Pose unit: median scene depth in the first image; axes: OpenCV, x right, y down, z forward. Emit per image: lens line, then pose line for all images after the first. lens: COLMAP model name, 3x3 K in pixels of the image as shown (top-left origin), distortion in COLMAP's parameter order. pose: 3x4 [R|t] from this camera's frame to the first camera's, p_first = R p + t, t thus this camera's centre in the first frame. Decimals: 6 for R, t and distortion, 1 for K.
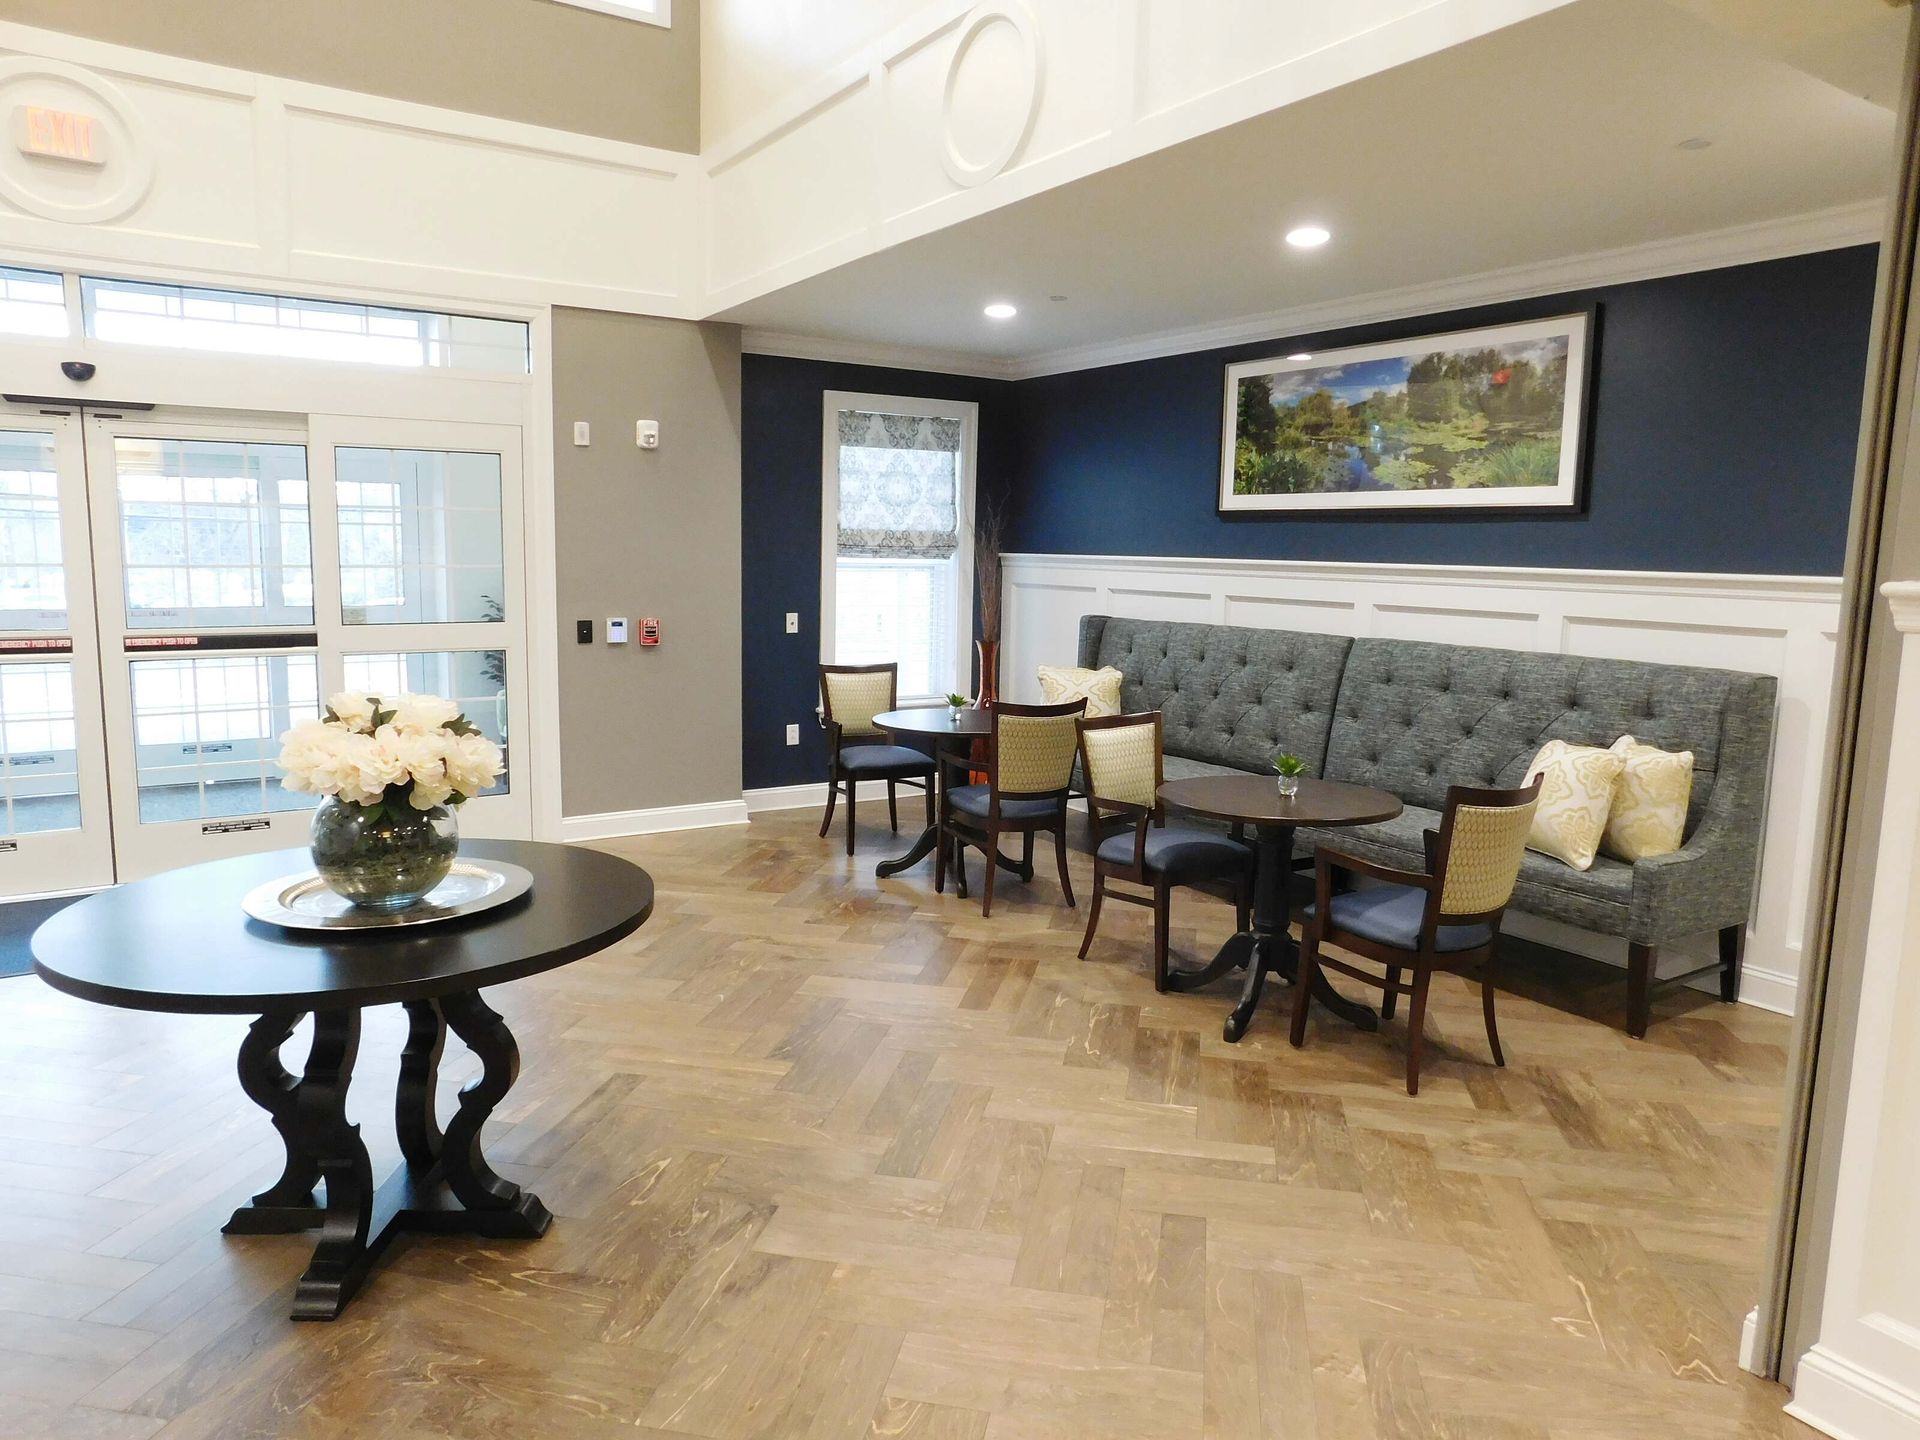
lens RADIAL K [[1281.8, 0, 963.1], [0, 1281.8, 720.0], [0, 0, 1]] dist [-0.030523, 0.028646]
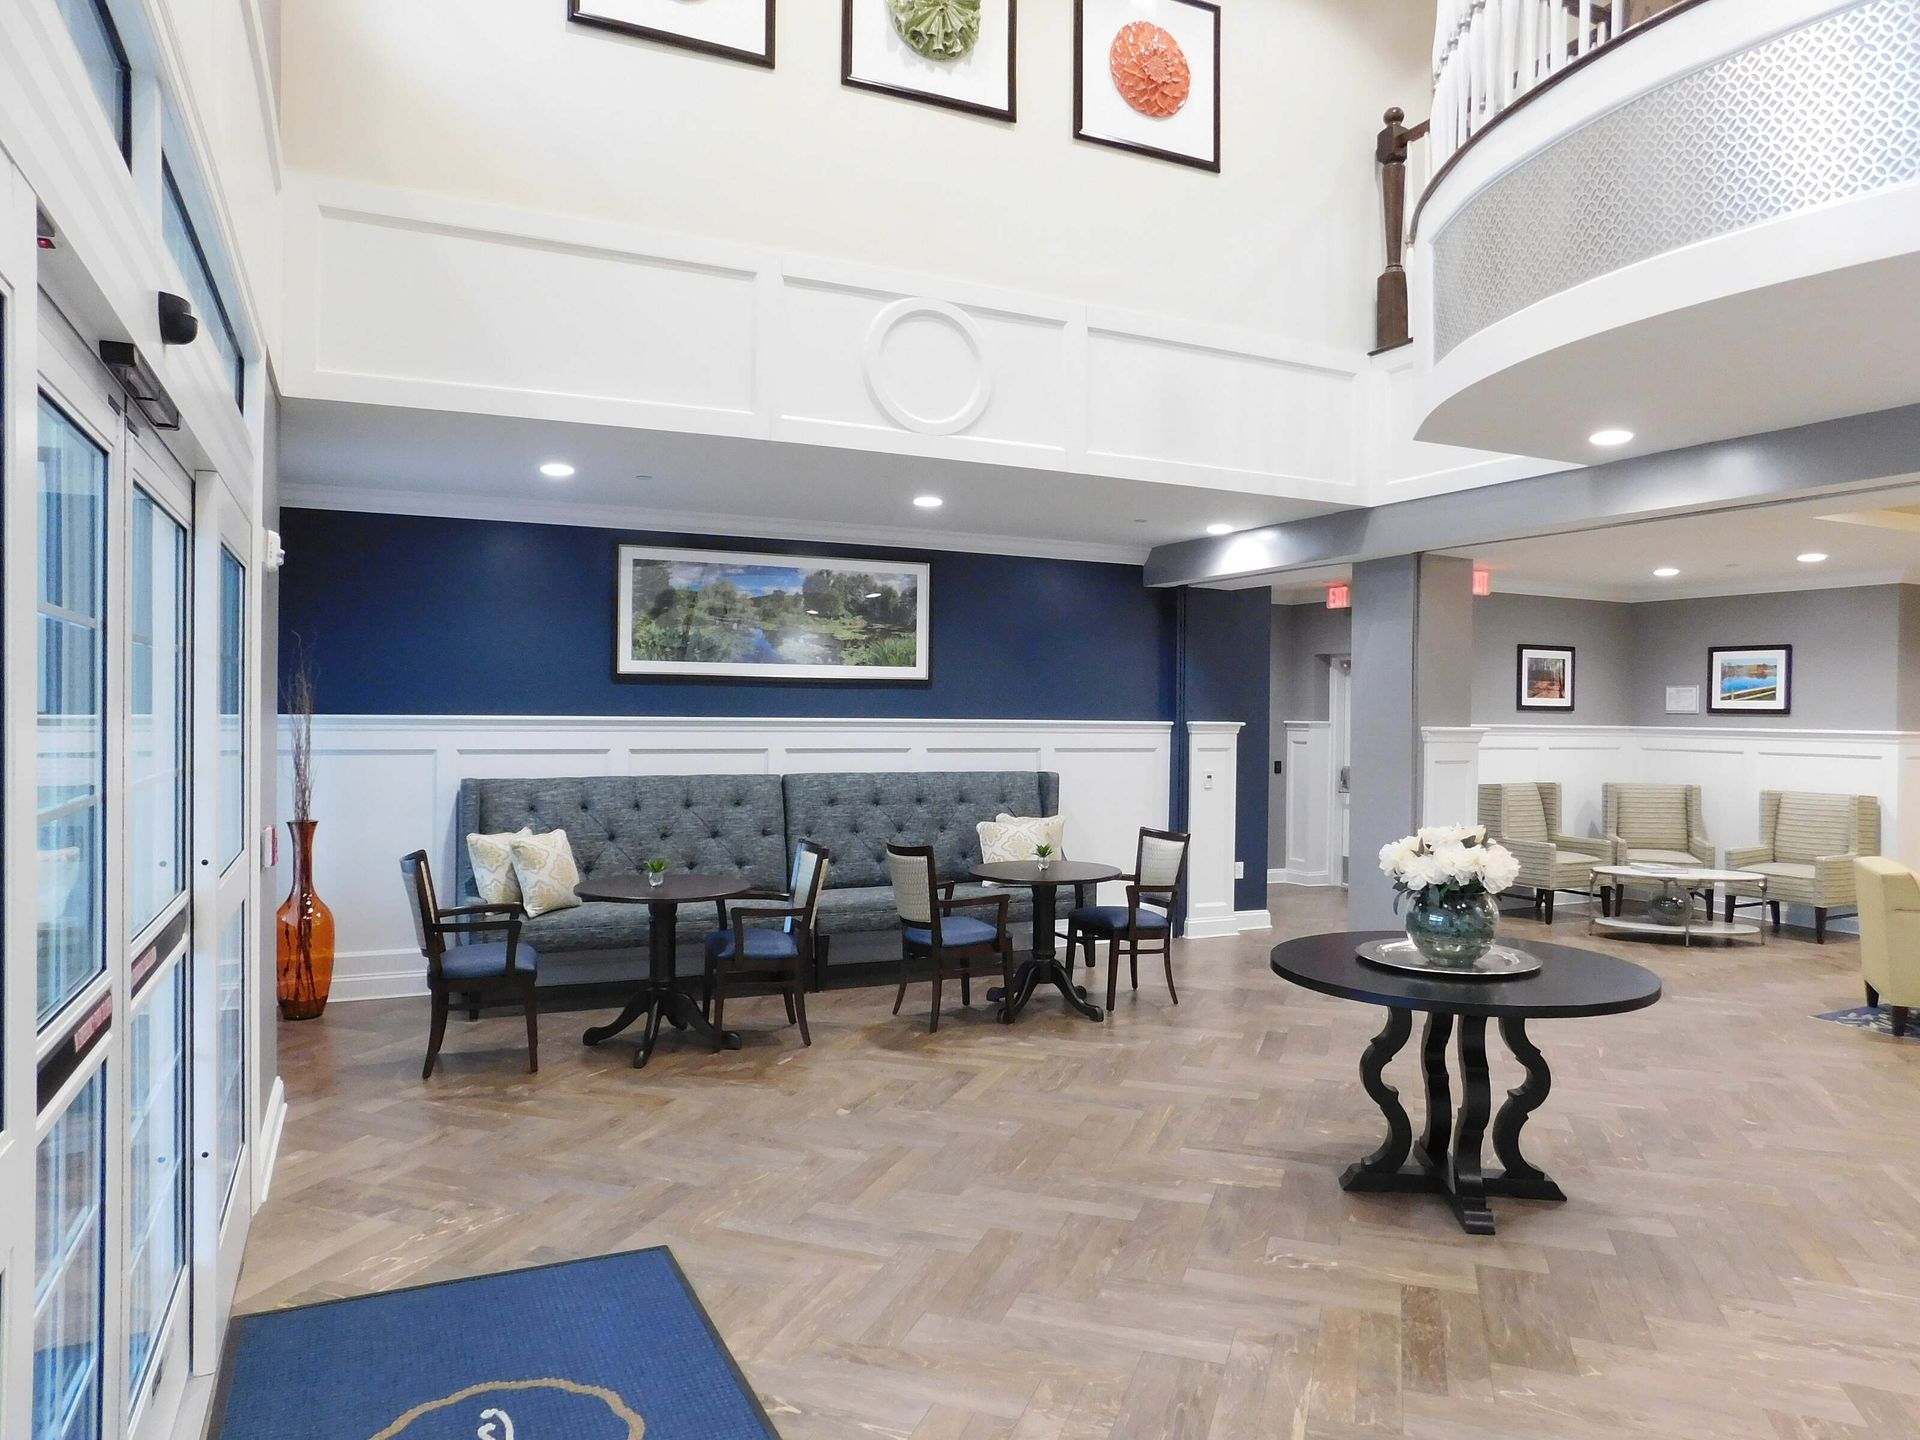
lens RADIAL K [[1281.8, 0, 956.1], [0, 1281.8, 723.3], [0, 0, 1]] dist [-0.030523, 0.028646]
pose [[0.156878, -0.029723, 0.987171, -0.968964], [0.124971, 0.992110, 0.010012, -0.108773], [-0.979679, 0.121798, 0.159355, 0.618538]]
